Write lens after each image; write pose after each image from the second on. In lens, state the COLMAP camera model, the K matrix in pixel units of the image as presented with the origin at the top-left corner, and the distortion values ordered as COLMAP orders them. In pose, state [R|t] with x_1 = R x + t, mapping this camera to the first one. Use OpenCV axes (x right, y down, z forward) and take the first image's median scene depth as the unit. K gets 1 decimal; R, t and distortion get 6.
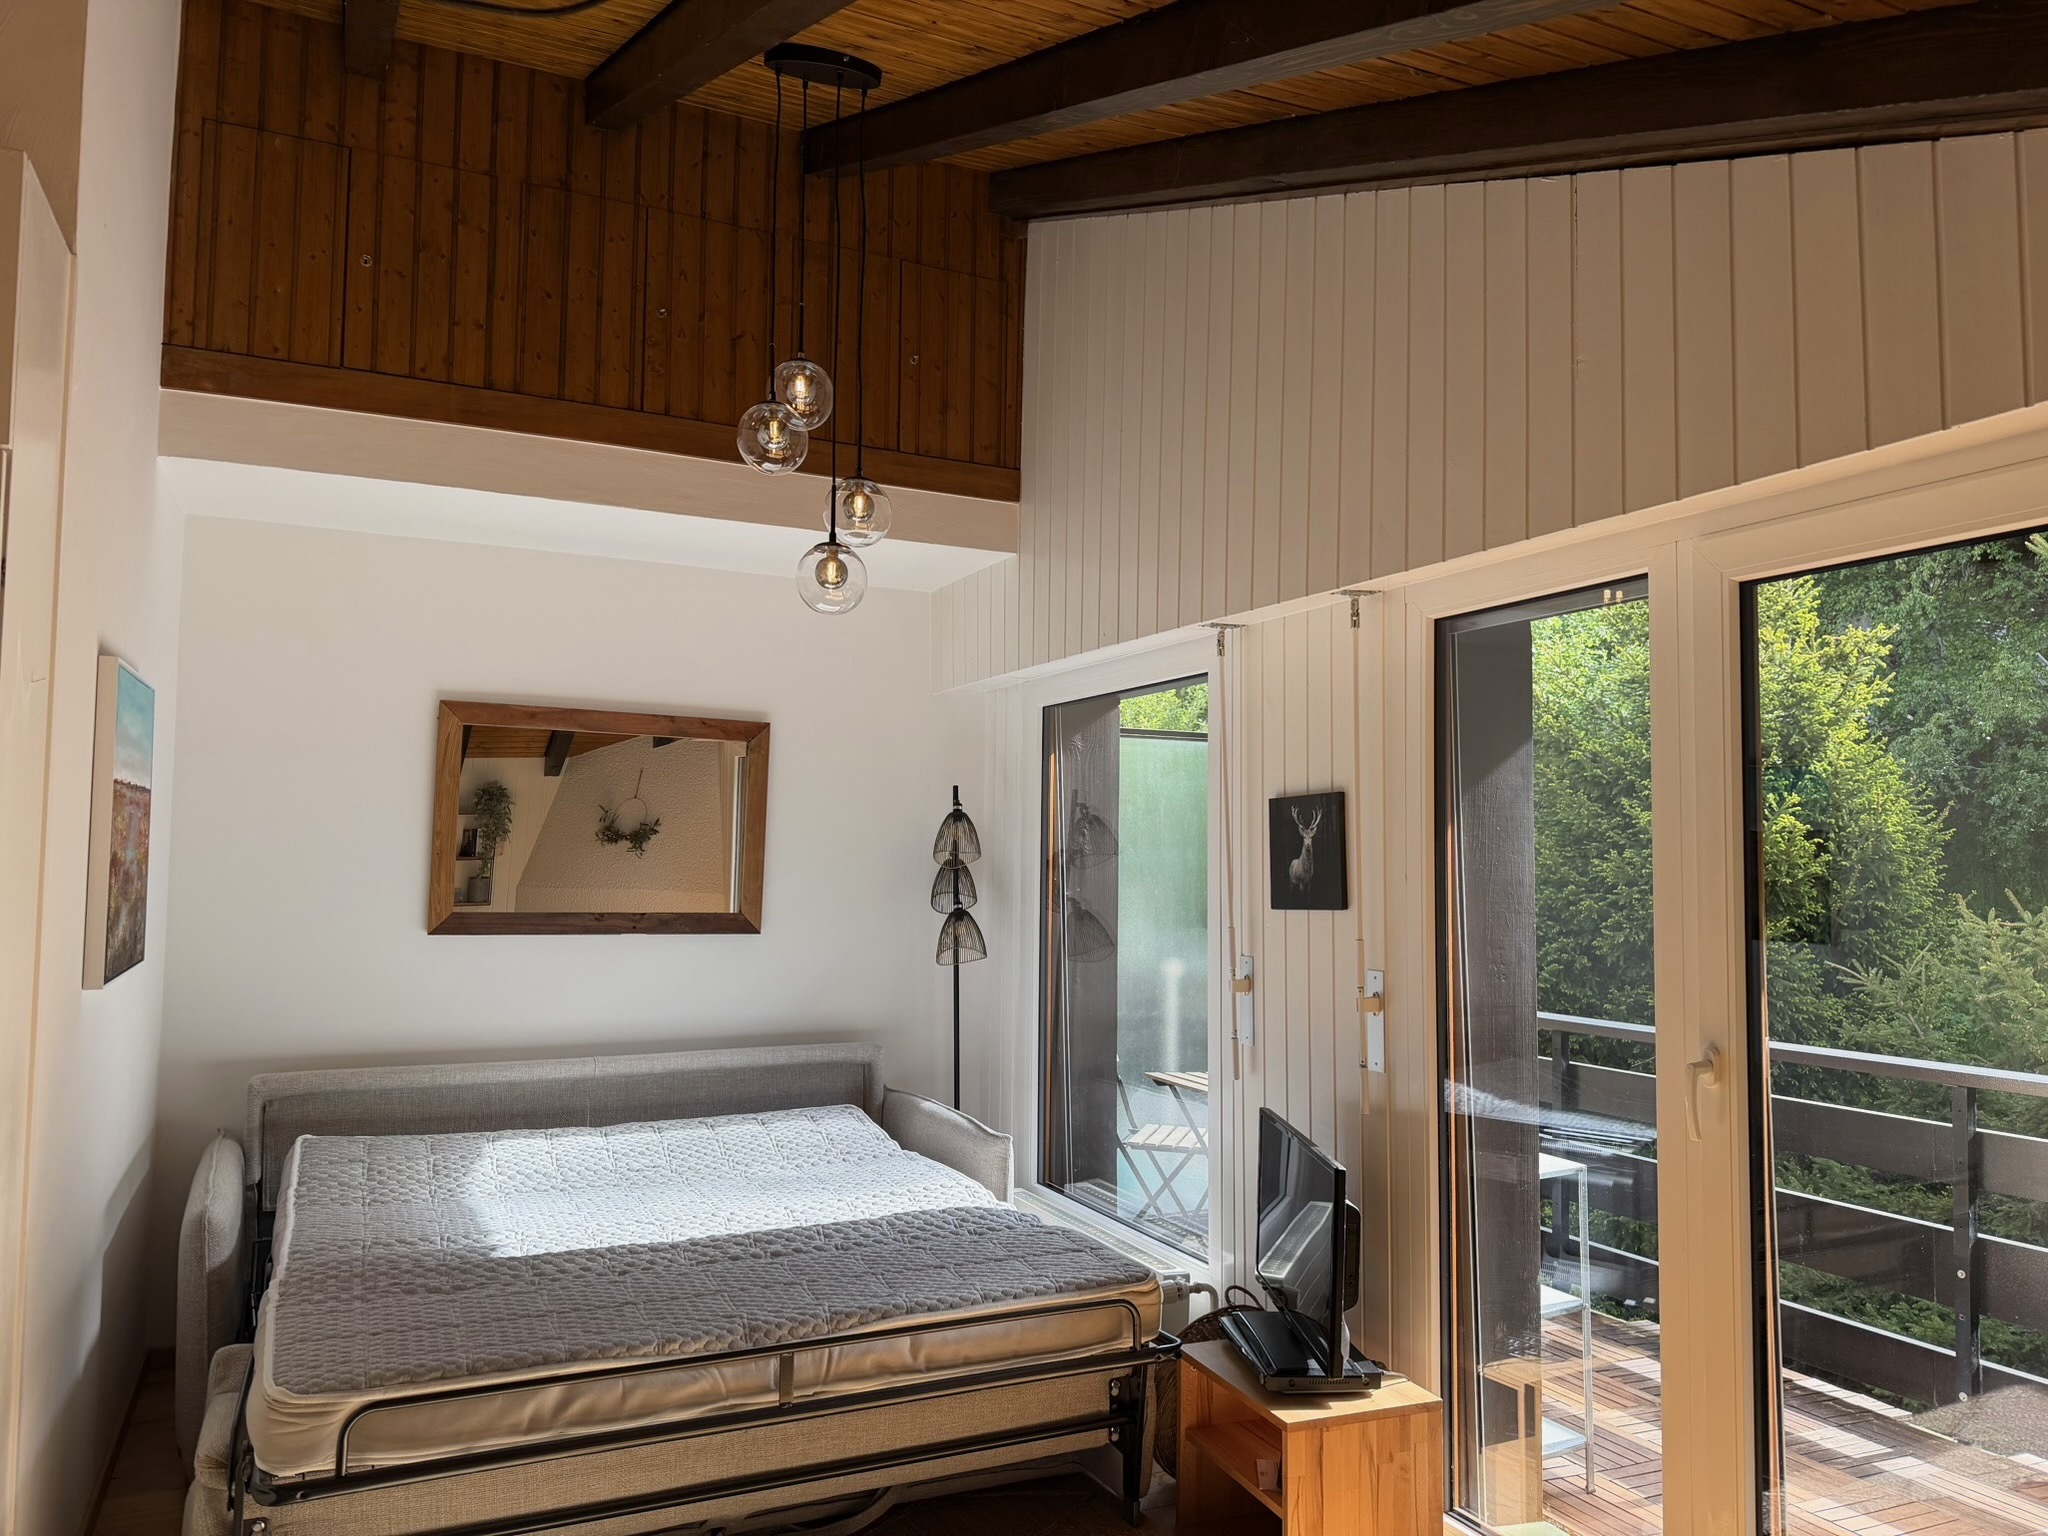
lens RADIAL K [[1438.0, 0, 1035.9], [0, 1438.0, 770.6], [0, 0, 1]] dist [0.091235, -0.141917]
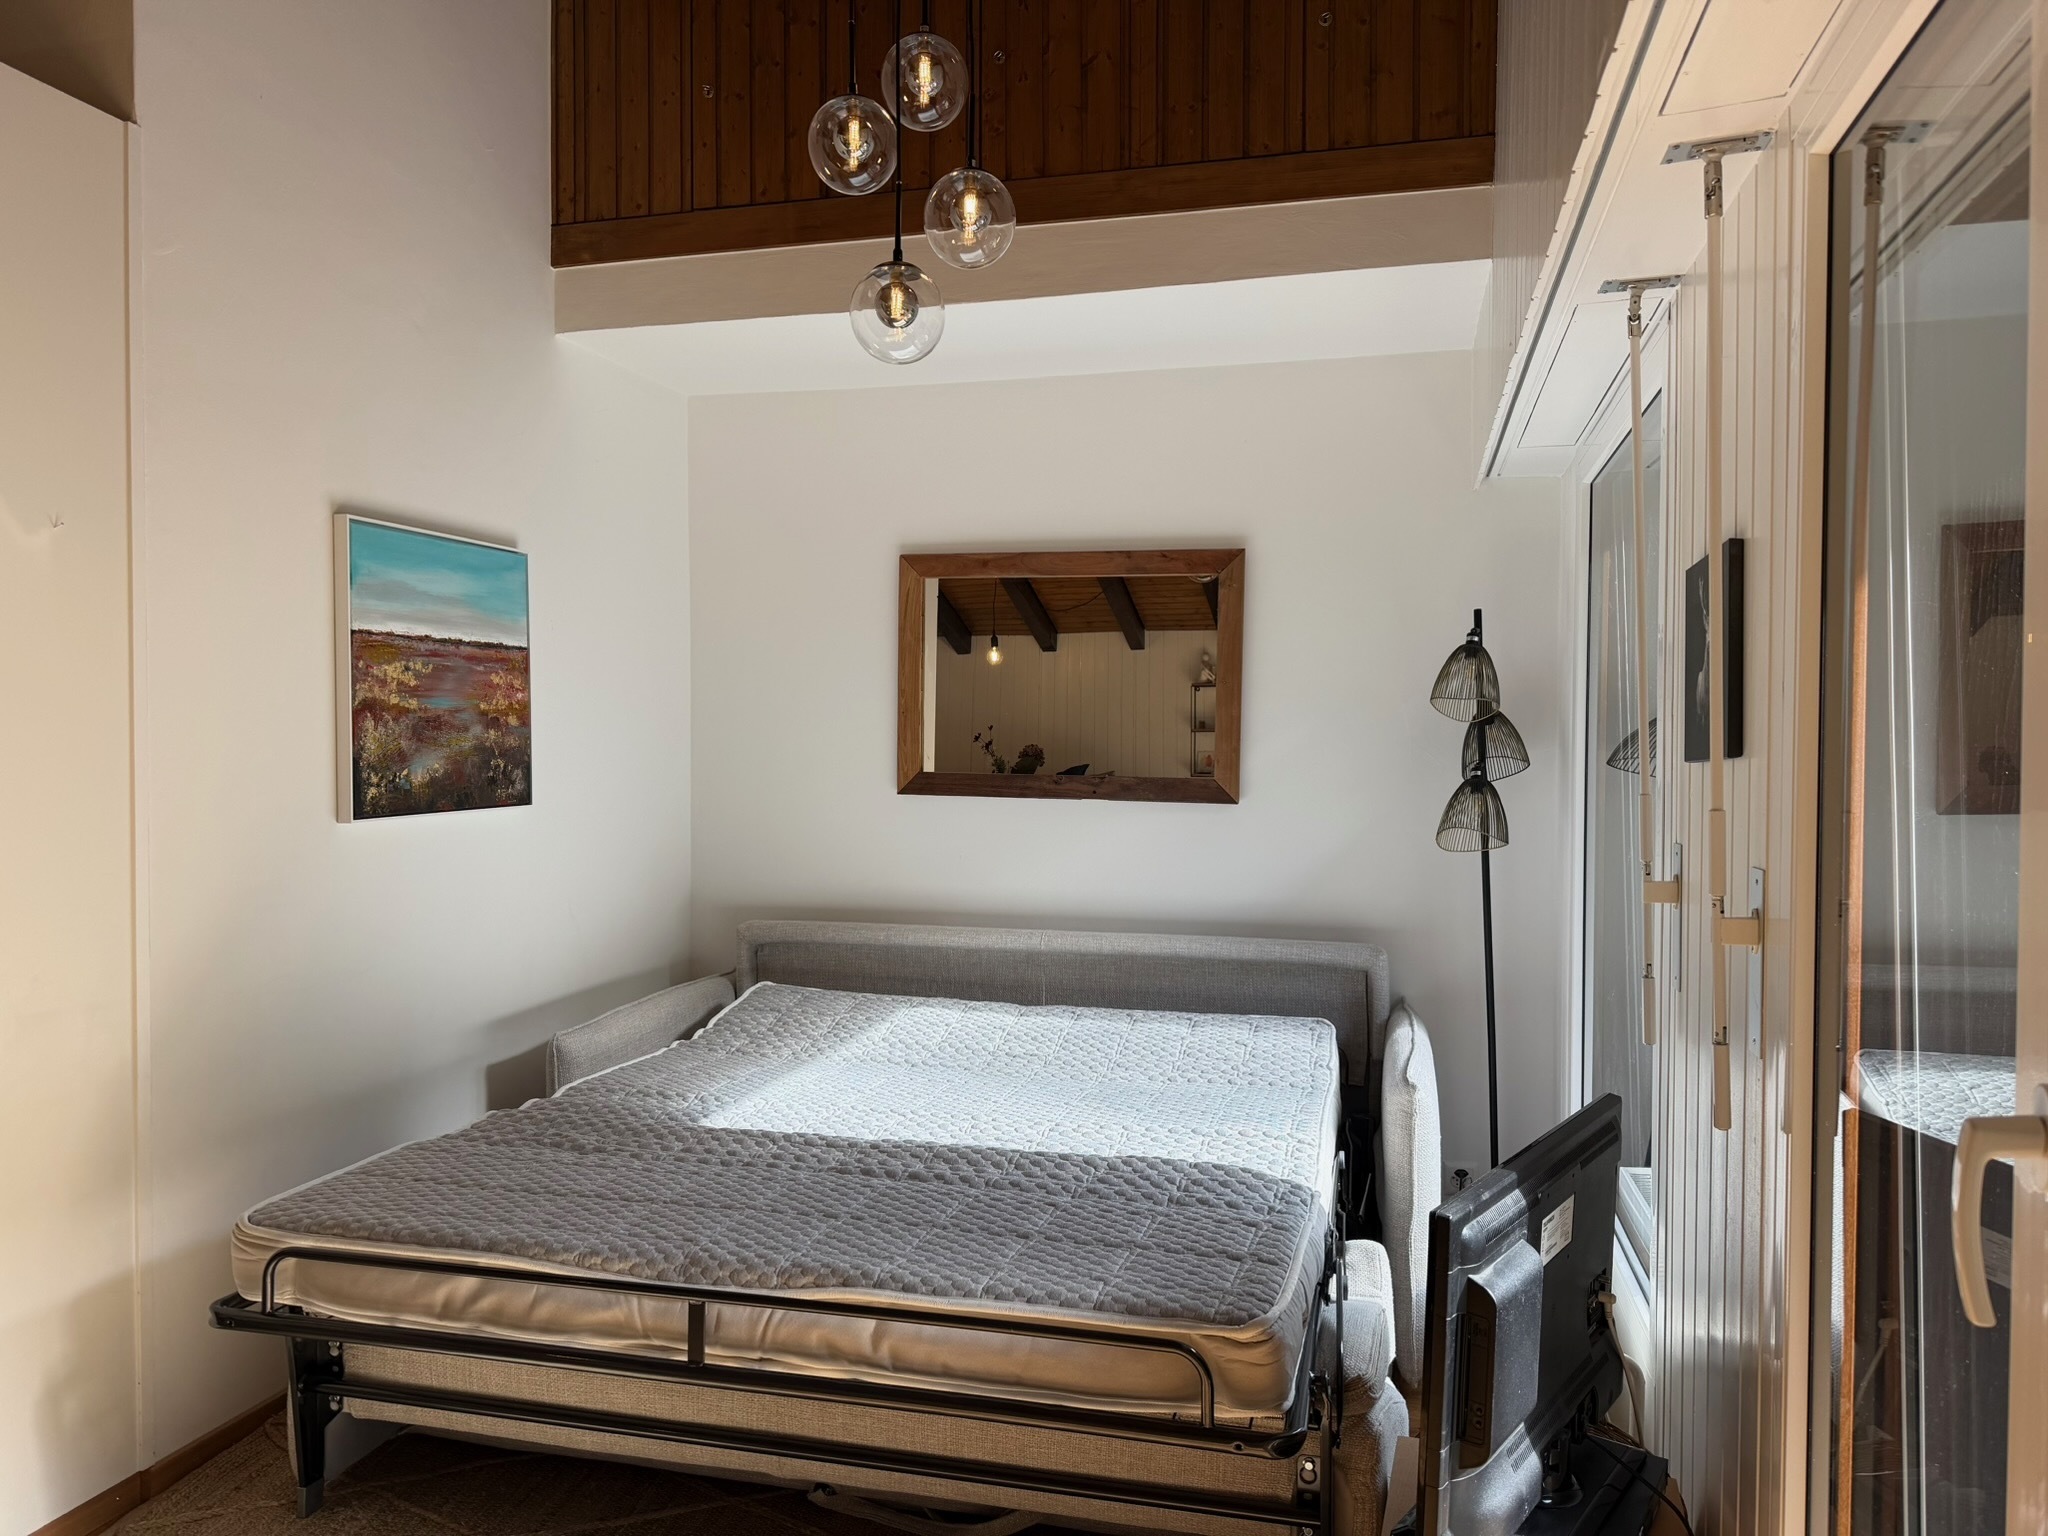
lens RADIAL K [[1438.0, 0, 1035.9], [0, 1438.0, 770.6], [0, 0, 1]] dist [0.091235, -0.141917]
pose [[0.760568, 0.002256, -0.649255, 0.346000], [0.045838, 0.997312, 0.057162, 0.055322], [0.647639, -0.073235, 0.758420, 0.389440]]
